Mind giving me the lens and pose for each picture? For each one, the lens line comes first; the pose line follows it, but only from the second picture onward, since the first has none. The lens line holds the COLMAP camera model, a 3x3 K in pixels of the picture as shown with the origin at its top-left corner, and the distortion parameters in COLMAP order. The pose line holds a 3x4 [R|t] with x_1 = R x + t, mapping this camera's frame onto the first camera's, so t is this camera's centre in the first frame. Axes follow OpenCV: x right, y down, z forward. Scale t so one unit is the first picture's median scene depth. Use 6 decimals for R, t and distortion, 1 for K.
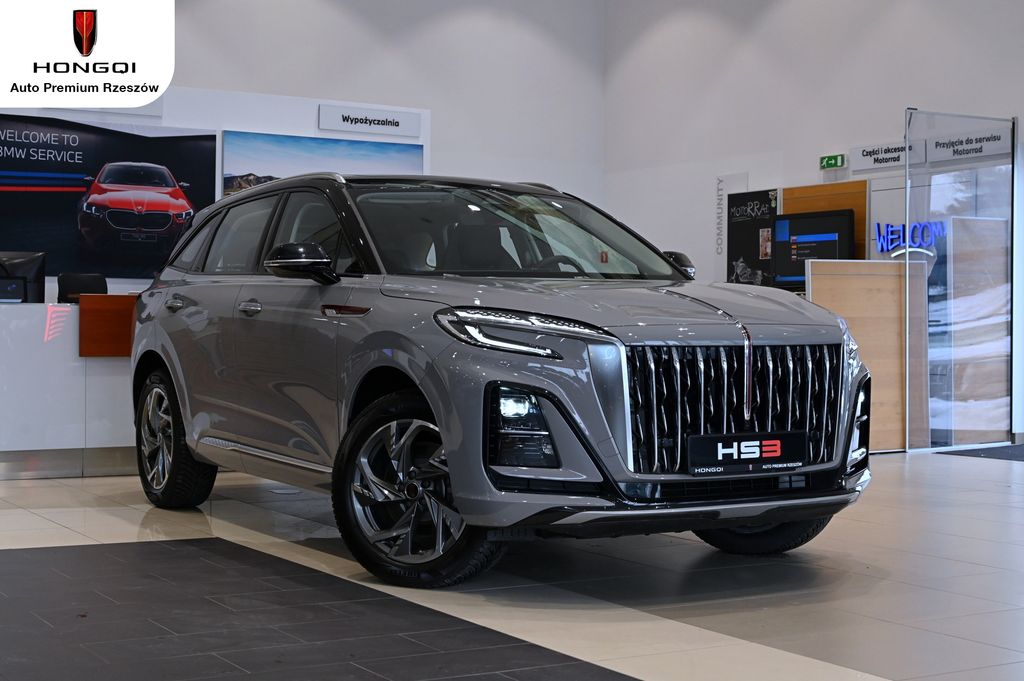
lens RADIAL K [[1567.8, 0, 511.0], [0, 1567.8, 340.4], [0, 0, 1]] dist [0.006404, 0.006183]
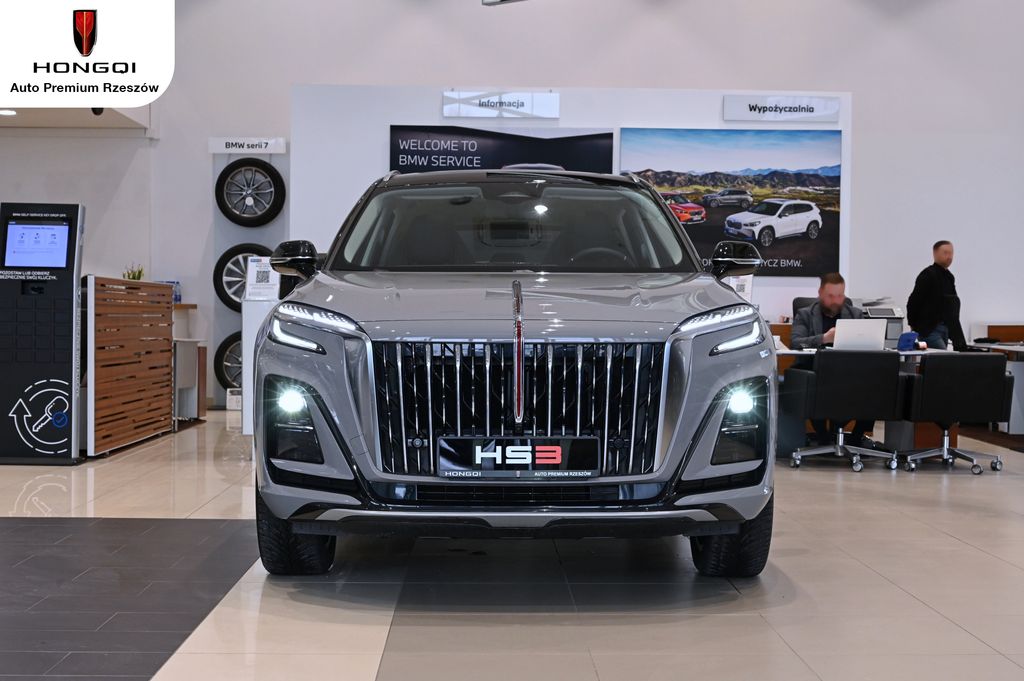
lens RADIAL K [[1589.8, 0, 513.3], [0, 1589.8, 339.3], [0, 0, 1]] dist [0.028385, 0.015880]
pose [[0.866993, 0.009060, -0.498238, 0.605418], [-0.008419, 0.999958, 0.003535, -0.002051], [0.498250, 0.001130, 0.867033, 0.176627]]
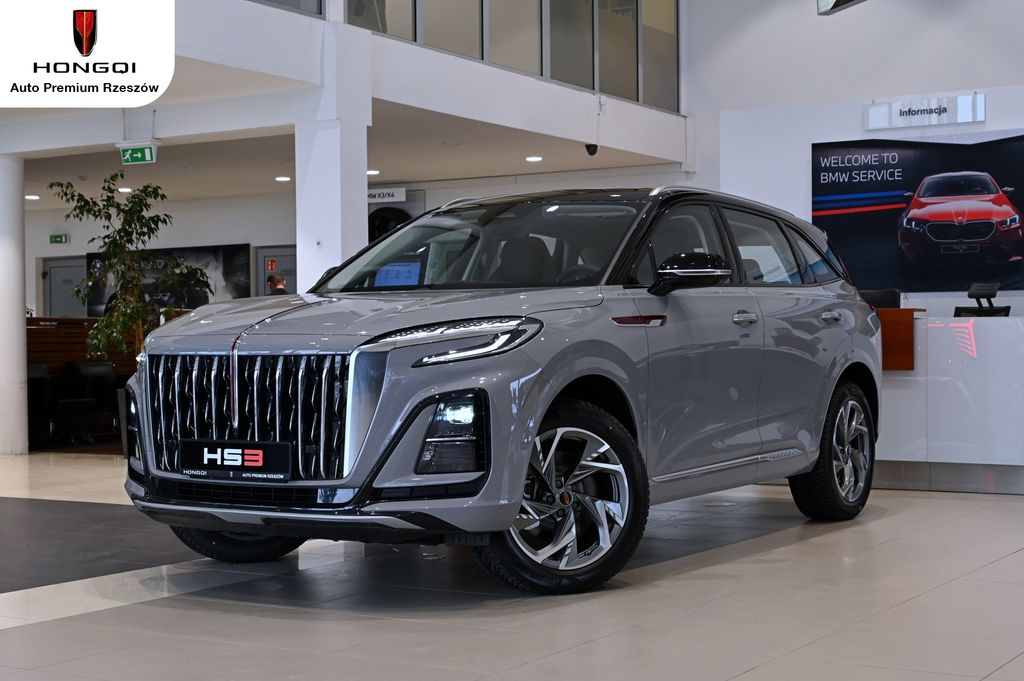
lens RADIAL K [[1560.5, 0, 510.8], [0, 1560.5, 372.2], [0, 0, 1]] dist [0.036352, 0.100097]
pose [[0.448057, 0.011918, -0.893926, 1.120976], [-0.003712, 0.999927, 0.011471, 0.001840], [0.893997, -0.001821, 0.448069, 0.689581]]
